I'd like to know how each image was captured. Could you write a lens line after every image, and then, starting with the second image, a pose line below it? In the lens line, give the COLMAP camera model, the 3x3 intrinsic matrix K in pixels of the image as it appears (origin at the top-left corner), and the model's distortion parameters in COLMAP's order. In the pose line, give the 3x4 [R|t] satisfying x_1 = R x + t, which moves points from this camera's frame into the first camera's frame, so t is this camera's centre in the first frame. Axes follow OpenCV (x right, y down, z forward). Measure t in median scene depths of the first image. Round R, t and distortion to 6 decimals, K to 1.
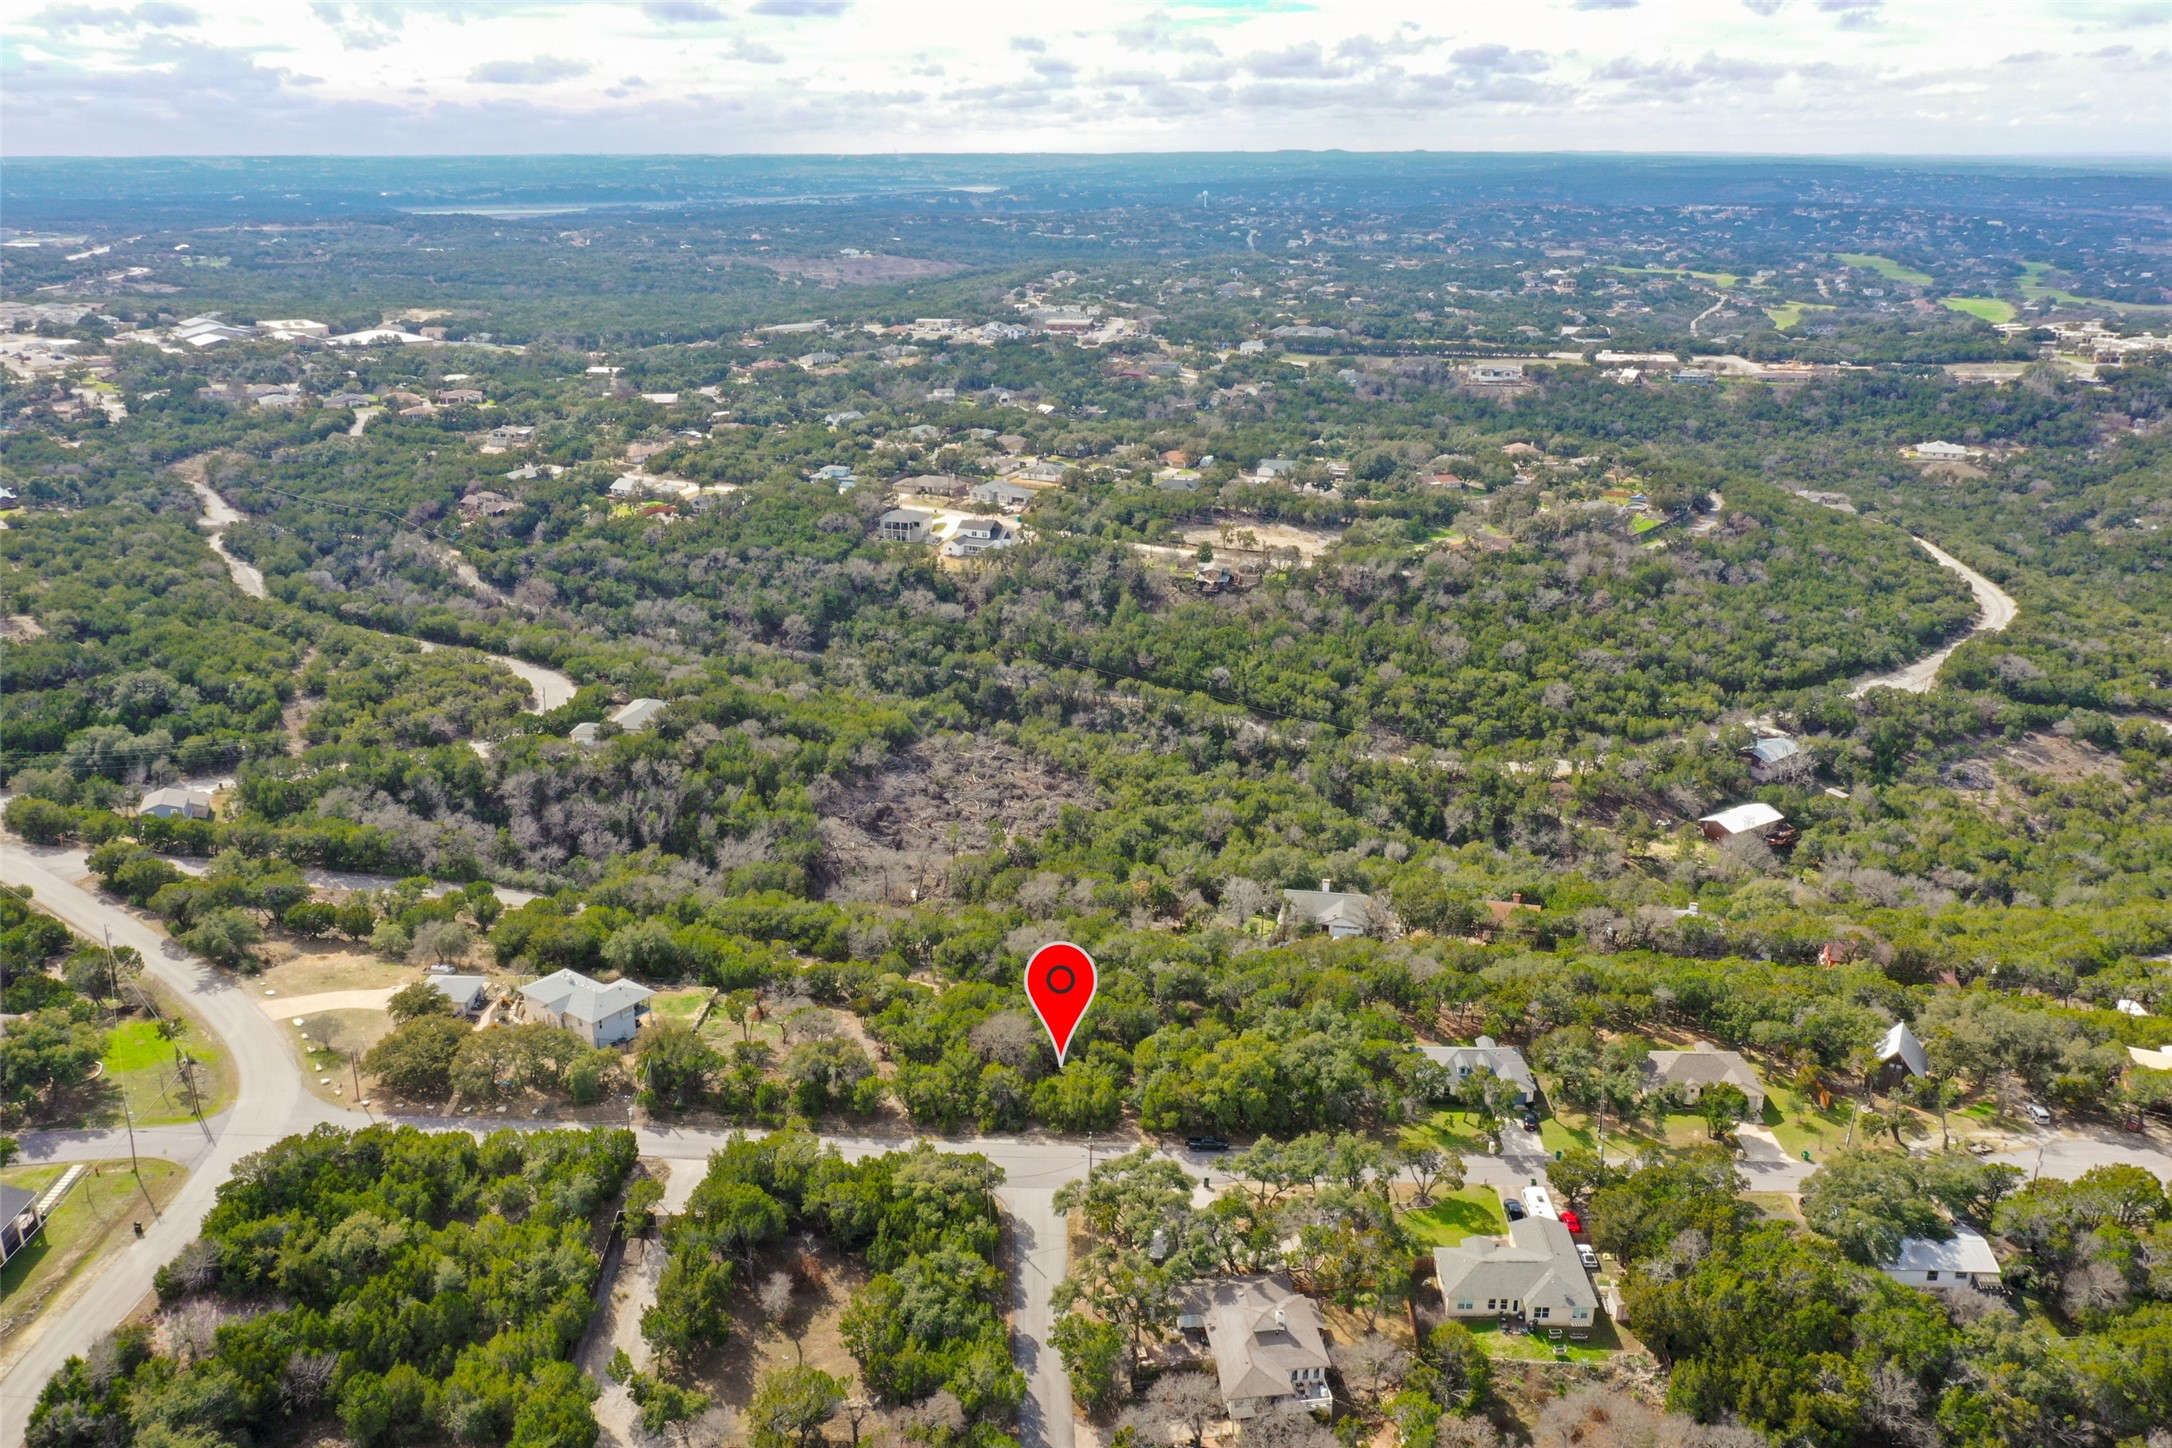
lens RADIAL K [[1707.4, 0, 1080.6], [0, 1707.4, 744.4], [0, 0, 1]] dist [-0.005097, 0.002443]
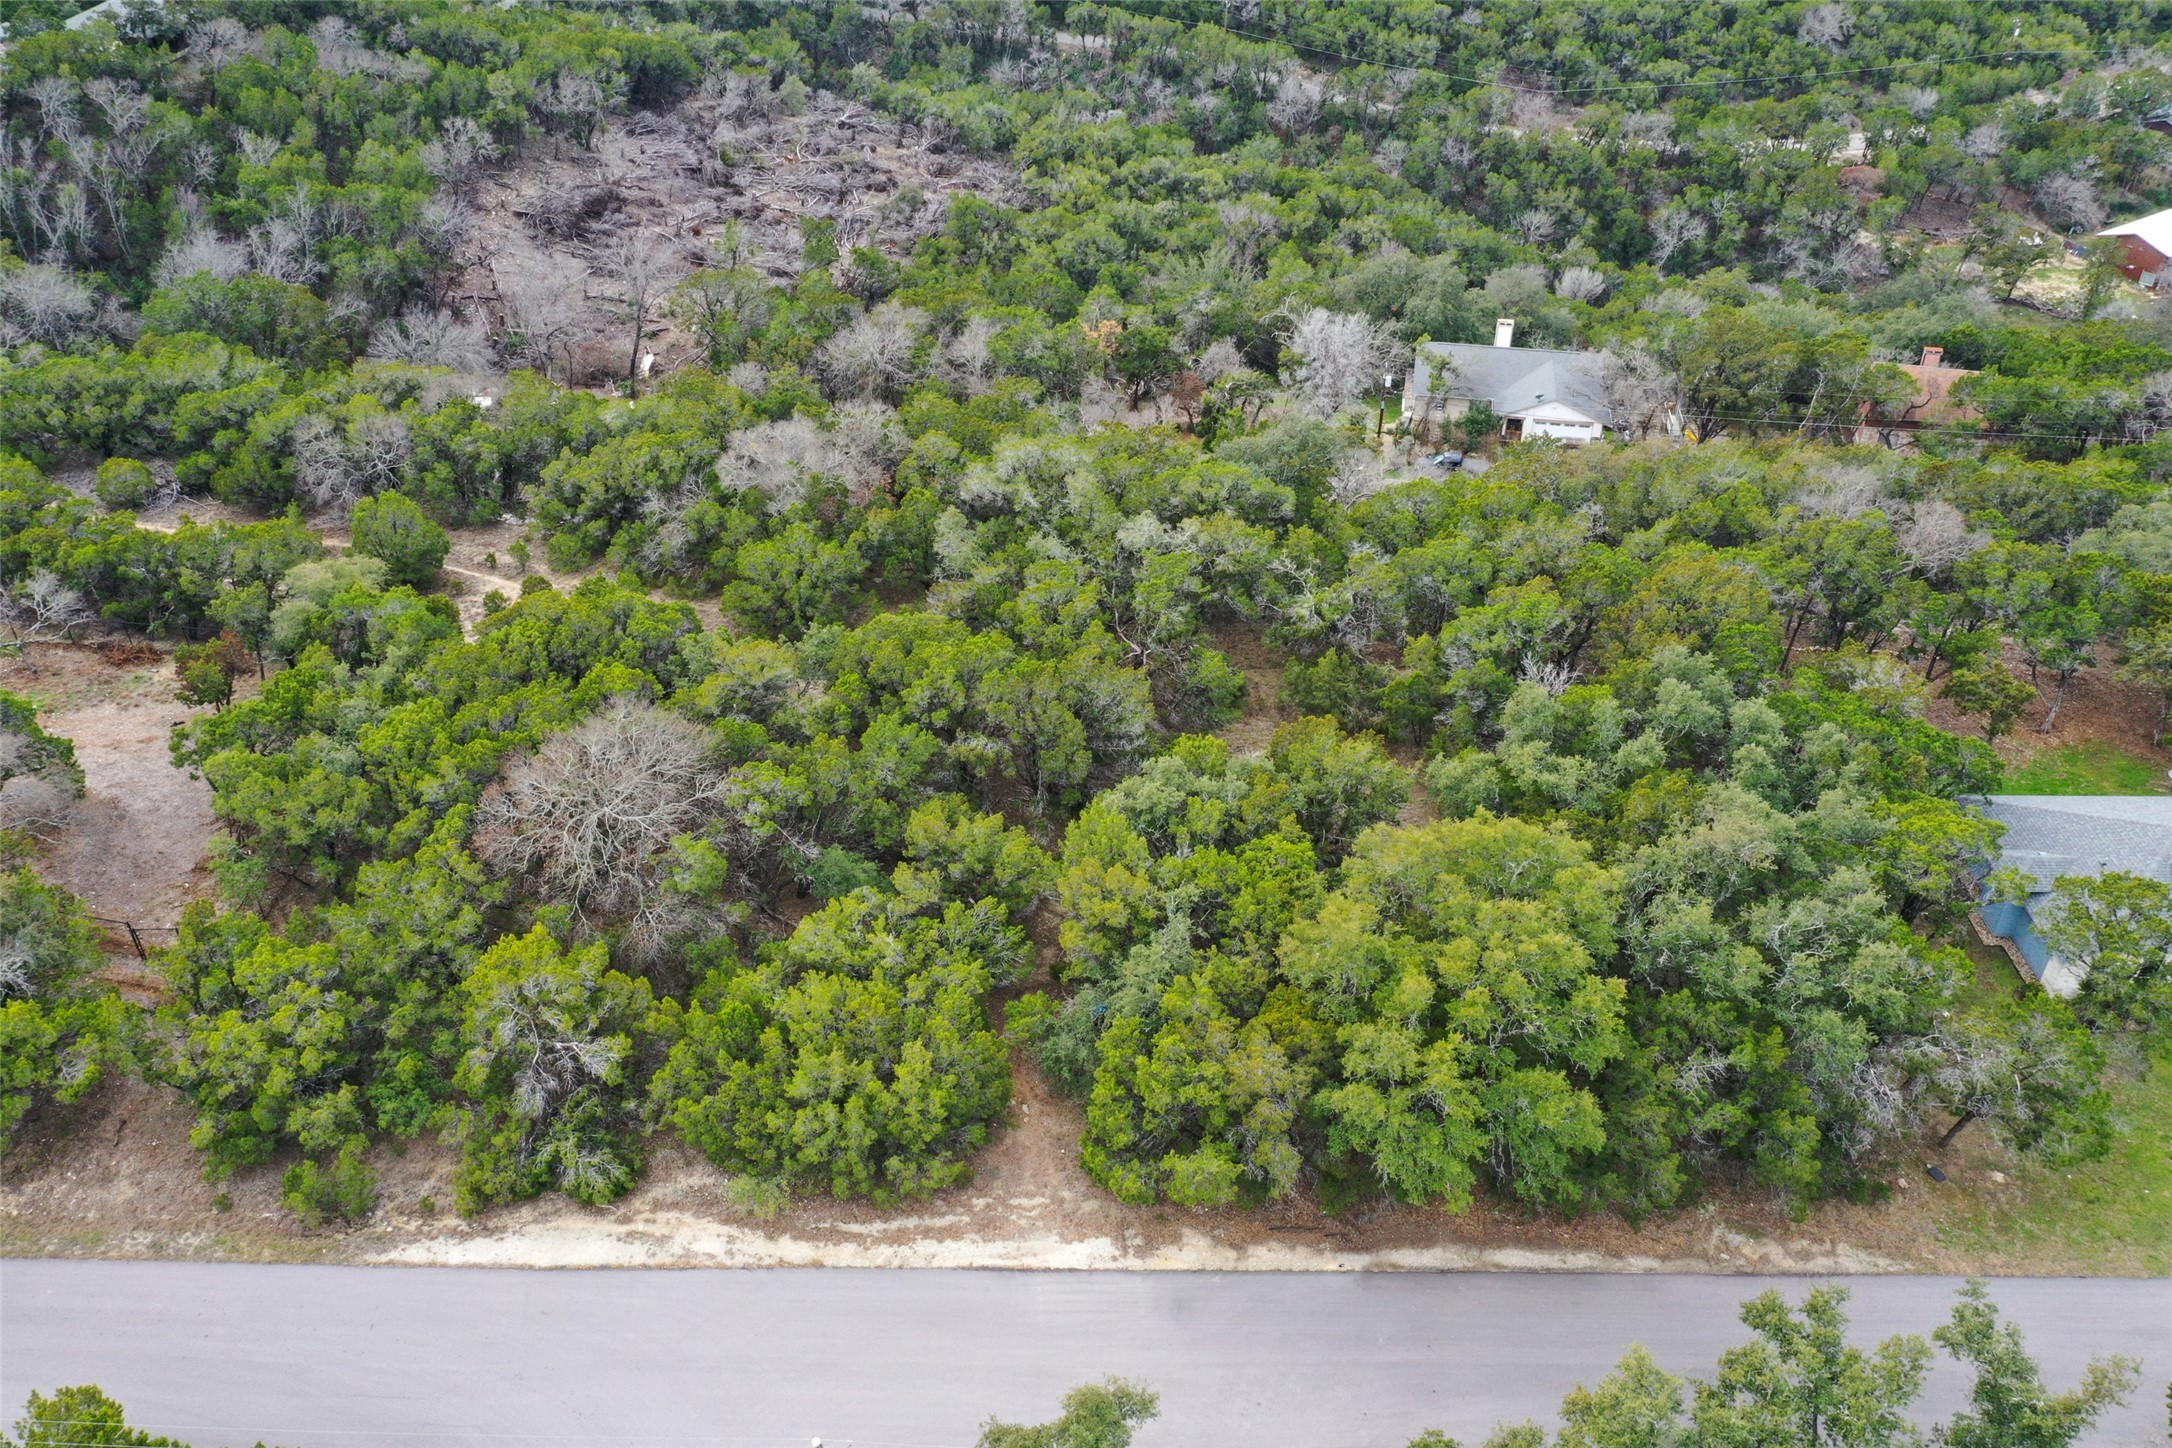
lens RADIAL K [[1707.4, 0, 1080.6], [0, 1707.4, 744.4], [0, 0, 1]] dist [-0.005097, 0.002443]
pose [[0.999865, -0.007188, 0.014755, 0.017468], [0.002776, 0.960125, 0.279556, 0.048501], [-0.016176, -0.279477, 0.960016, 0.425622]]
